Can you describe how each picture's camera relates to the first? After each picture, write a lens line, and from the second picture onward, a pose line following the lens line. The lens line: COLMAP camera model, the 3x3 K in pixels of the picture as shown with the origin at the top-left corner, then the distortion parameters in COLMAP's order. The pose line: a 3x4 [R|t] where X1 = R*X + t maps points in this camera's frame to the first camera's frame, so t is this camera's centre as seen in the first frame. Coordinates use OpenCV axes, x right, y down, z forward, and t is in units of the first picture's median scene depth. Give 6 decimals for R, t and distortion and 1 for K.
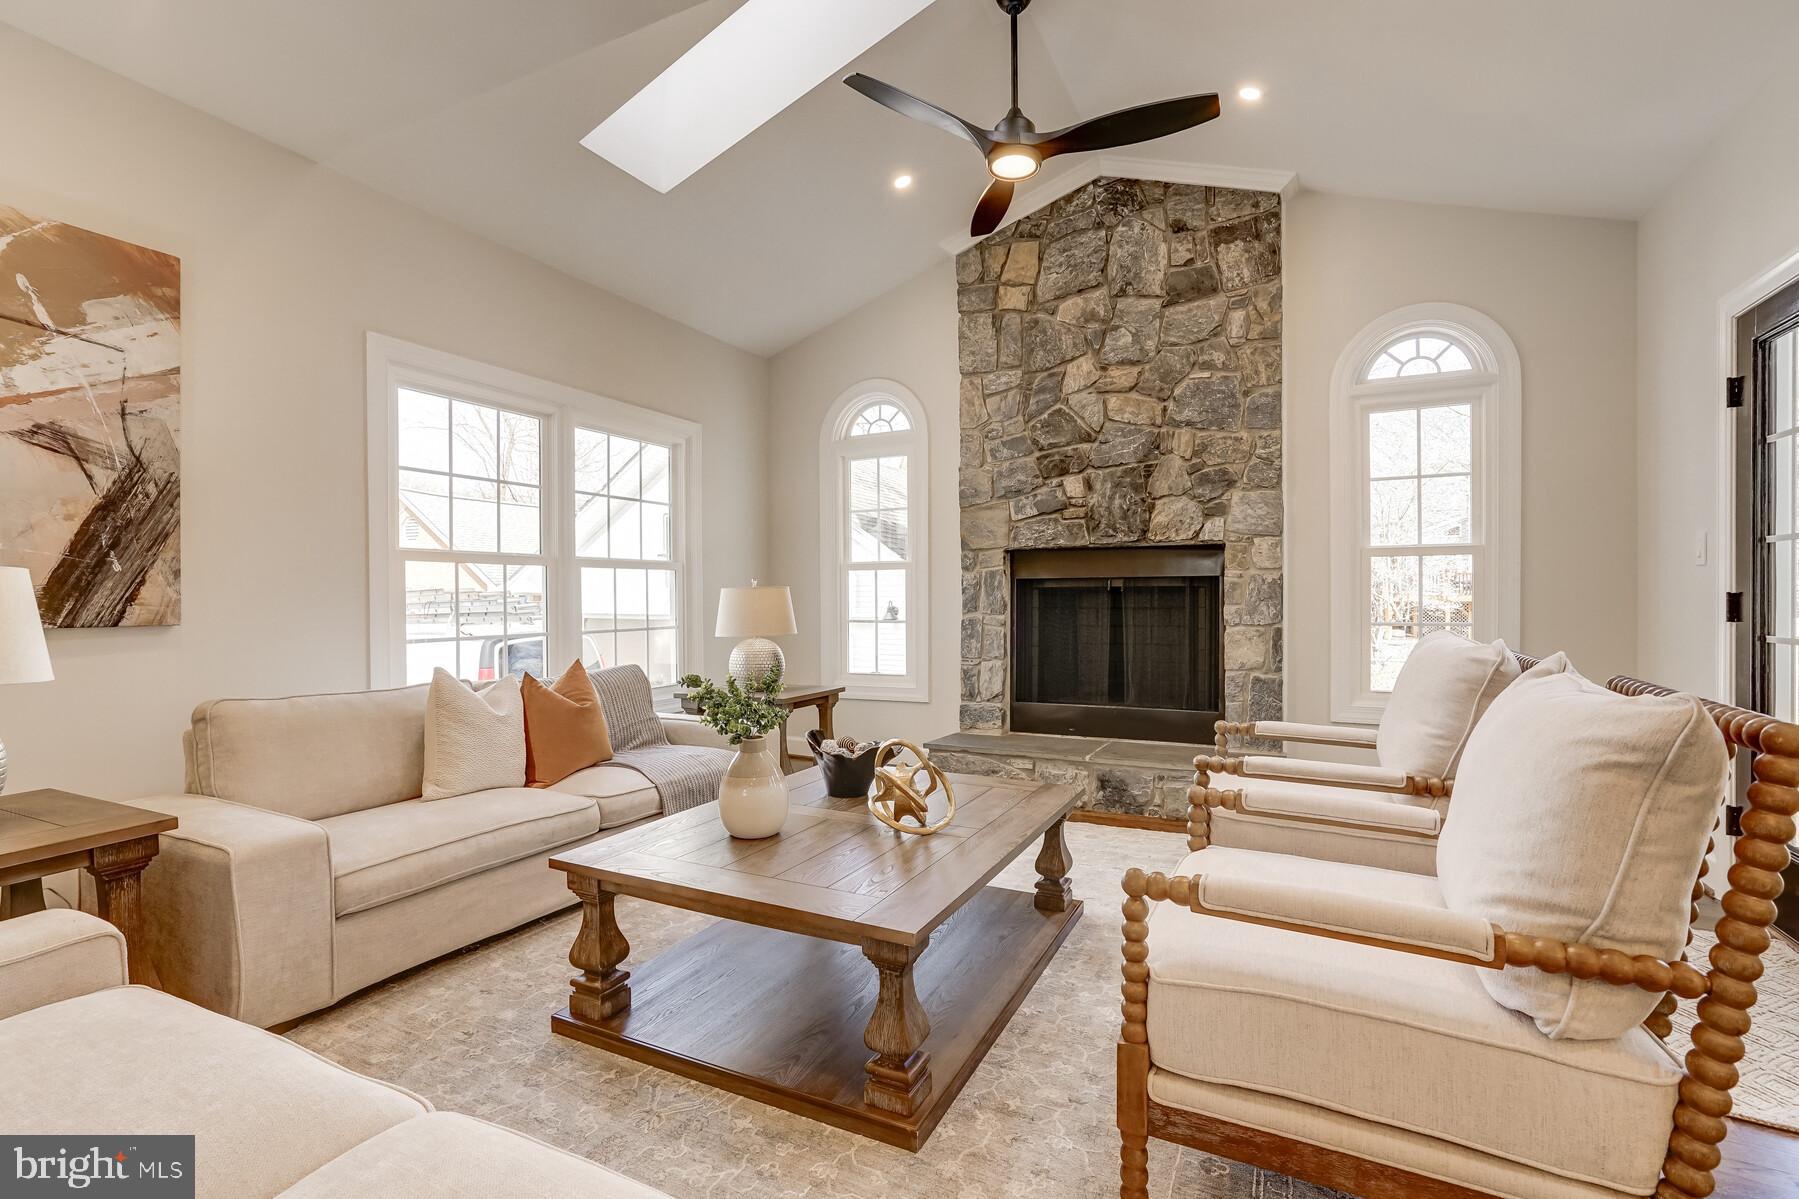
lens RADIAL K [[822.2, 0, 904.5], [0, 822.2, 602.0], [0, 0, 1]] dist [-0.015143, 0.004762]
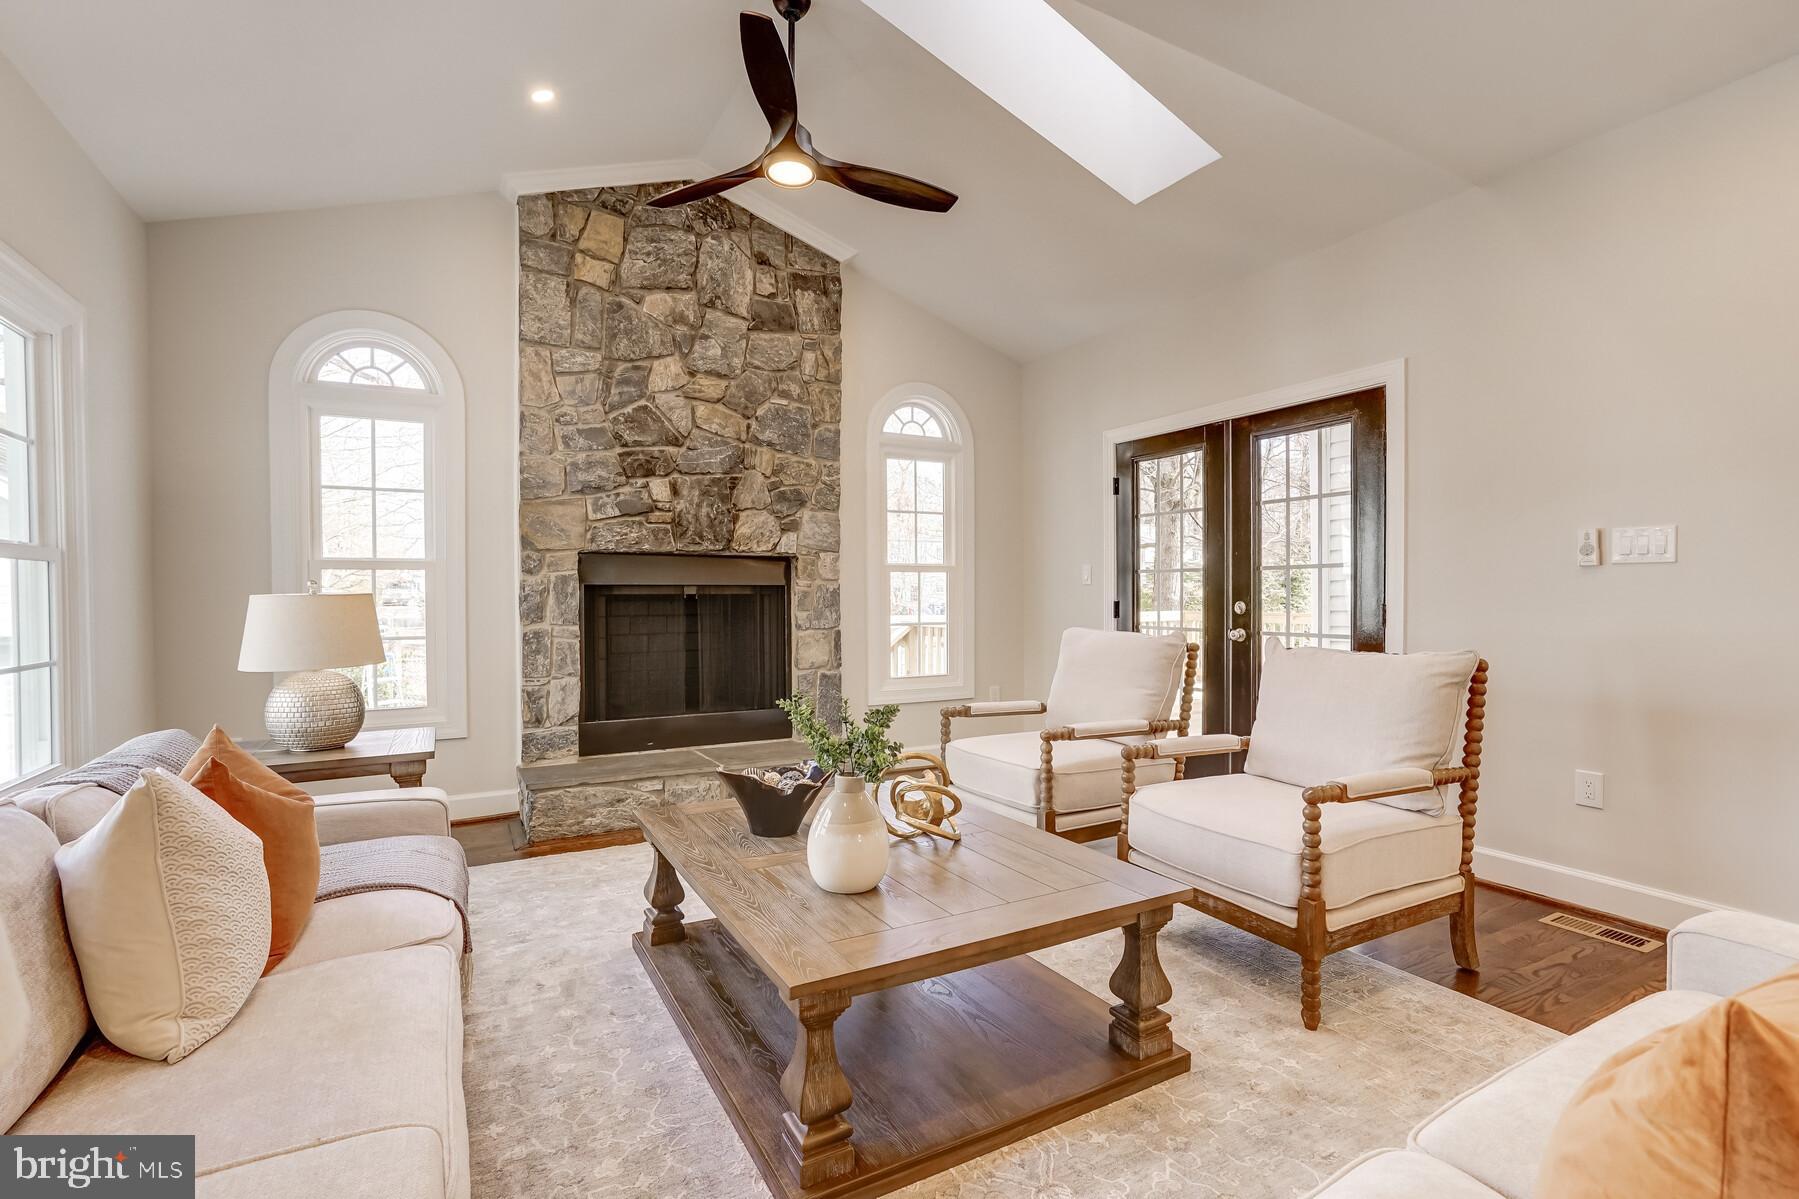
lens RADIAL K [[822.2, 0, 894.8], [0, 822.2, 603.4], [0, 0, 1]] dist [-0.015143, 0.004762]
pose [[0.589802, -0.004609, 0.807534, -0.423666], [0.007860, 0.999969, -0.000034, -0.005736], [-0.807509, 0.006367, 0.589820, 0.223505]]
